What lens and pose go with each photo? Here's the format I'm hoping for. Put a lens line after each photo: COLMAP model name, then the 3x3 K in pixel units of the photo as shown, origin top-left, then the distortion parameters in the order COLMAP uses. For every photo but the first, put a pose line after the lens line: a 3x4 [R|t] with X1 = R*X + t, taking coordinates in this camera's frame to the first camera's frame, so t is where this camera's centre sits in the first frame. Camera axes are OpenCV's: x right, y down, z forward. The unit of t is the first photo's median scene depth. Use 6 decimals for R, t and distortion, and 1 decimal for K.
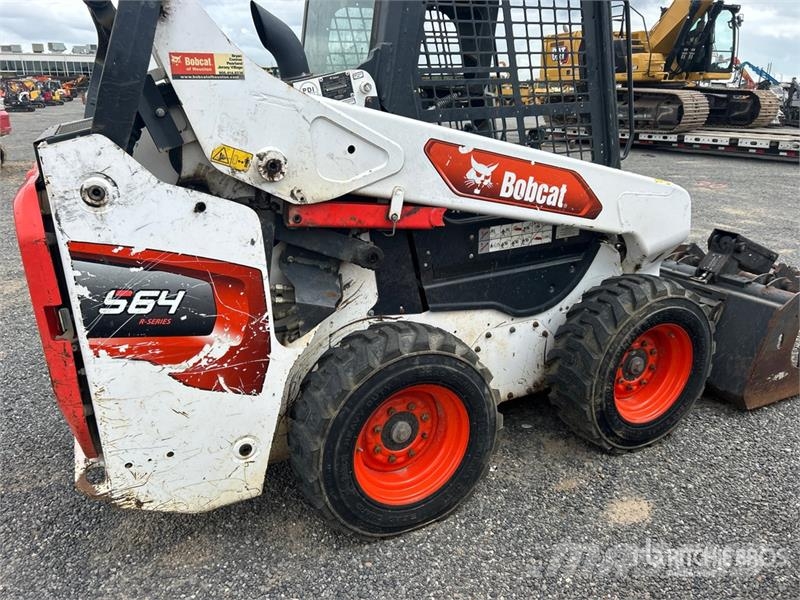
lens RADIAL K [[598.7, 0, 399.3], [0, 598.7, 306.4], [0, 0, 1]] dist [0.056134, -0.060945]
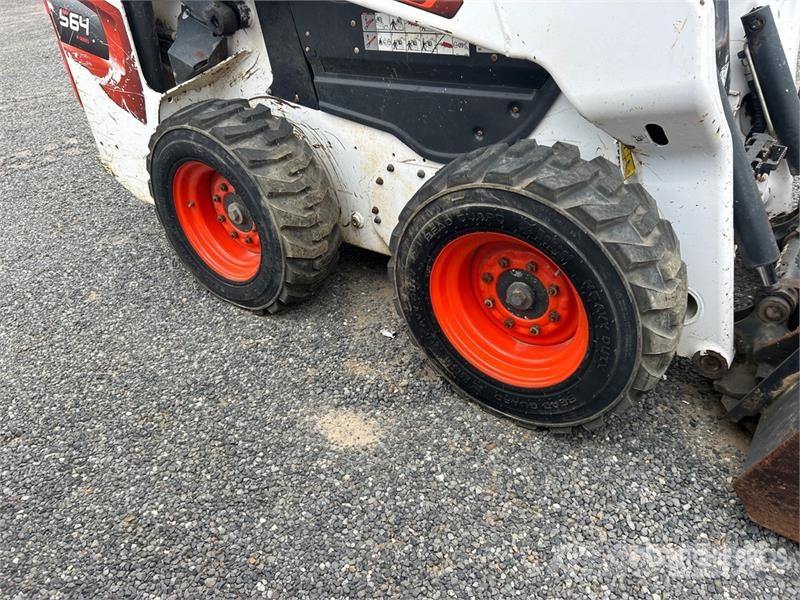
lens RADIAL K [[598.7, 0, 413.1], [0, 598.7, 296.3], [0, 0, 1]] dist [0.056134, -0.060945]
pose [[0.462483, 0.462973, -0.756152, 1.015917], [-0.237158, 0.886361, 0.397645, -0.148300], [0.854322, -0.004577, 0.519724, 0.749274]]
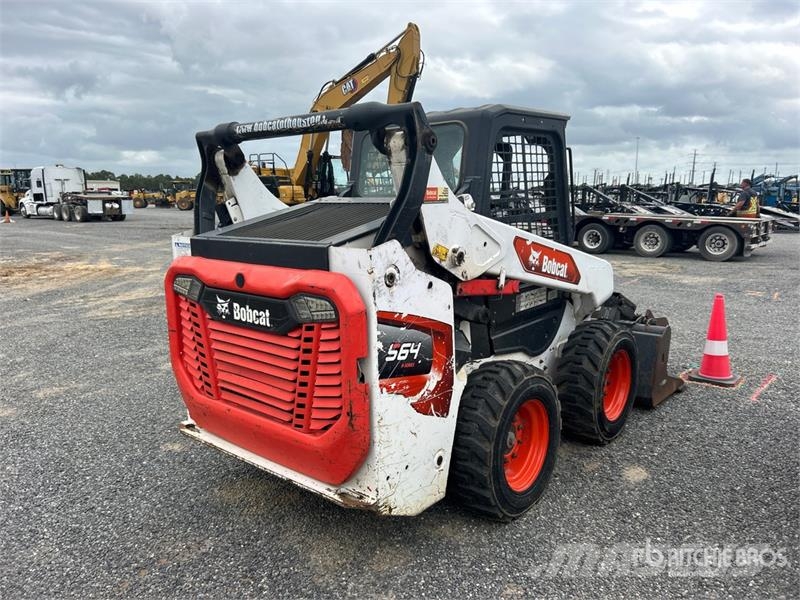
lens RADIAL K [[598.7, 0, 396.7], [0, 598.7, 296.7], [0, 0, 1]] dist [0.056134, -0.060945]
pose [[0.925019, -0.064565, 0.374395, -0.770946], [0.127510, 0.981054, -0.145855, 0.056223], [-0.357885, 0.182658, 0.915726, -0.258723]]
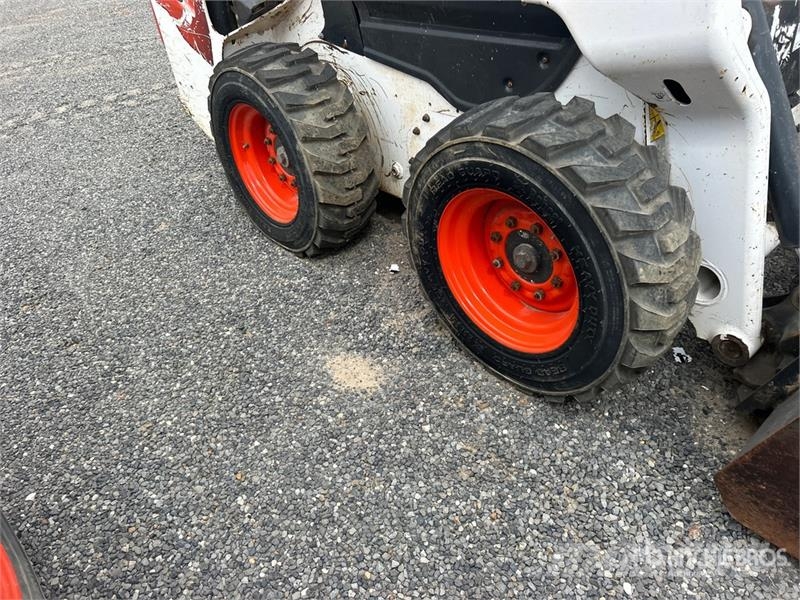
lens RADIAL K [[598.7, 0, 405.7], [0, 598.7, 300.3], [0, 0, 1]] dist [0.056134, -0.060945]
pose [[0.270693, 0.558840, -0.783852, 1.071217], [-0.232924, 0.828079, 0.509934, -0.177685], [0.934062, 0.044542, 0.354322, 0.864820]]
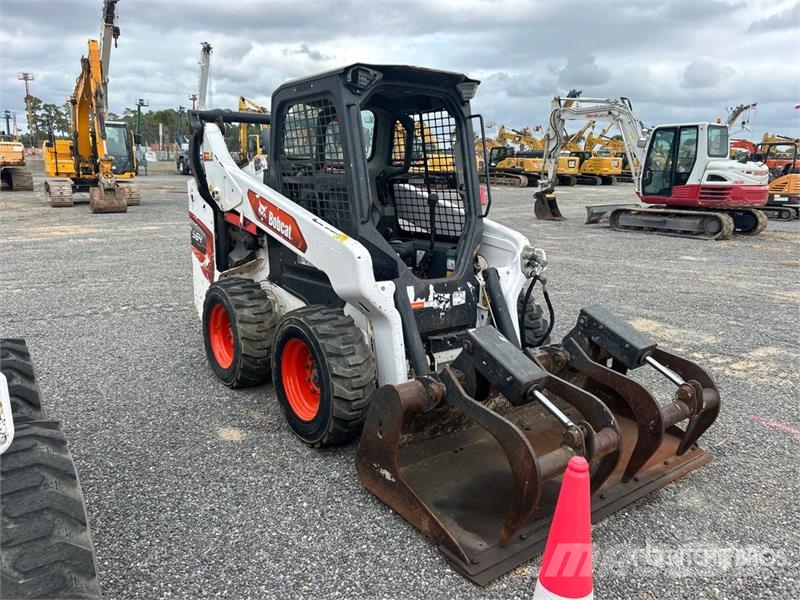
lens RADIAL K [[598.7, 0, 413.4], [0, 598.7, 296.7], [0, 0, 1]] dist [0.056134, -0.060945]
pose [[0.196616, 0.215511, -0.956503, 2.040304], [-0.335354, 0.931490, 0.140941, -0.387790], [0.921347, 0.293056, 0.255418, 1.034658]]
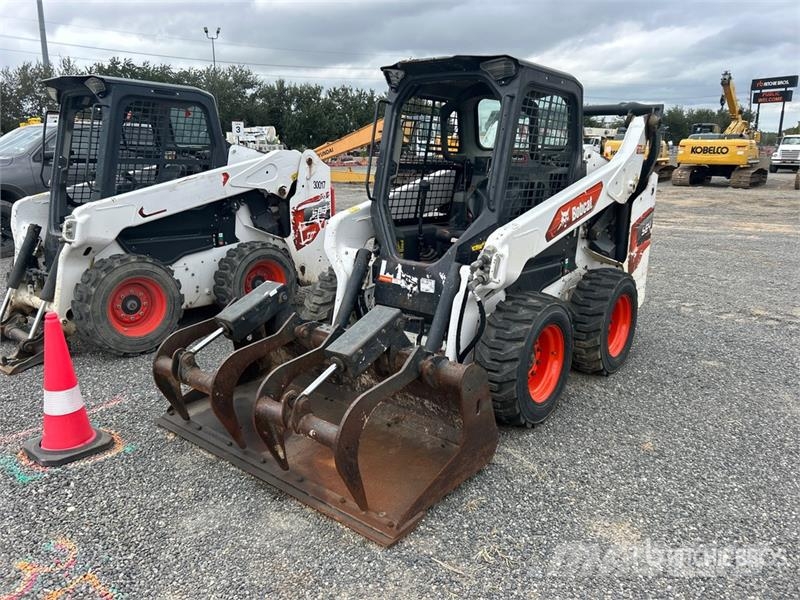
lens RADIAL K [[598.7, 0, 402.9], [0, 598.7, 296.6], [0, 0, 1]] dist [0.056134, -0.060945]
pose [[-0.912600, 0.088802, -0.399093, 1.161371], [-0.137812, 0.852192, 0.504754, -1.022496], [0.384927, 0.515639, -0.765472, 2.921459]]
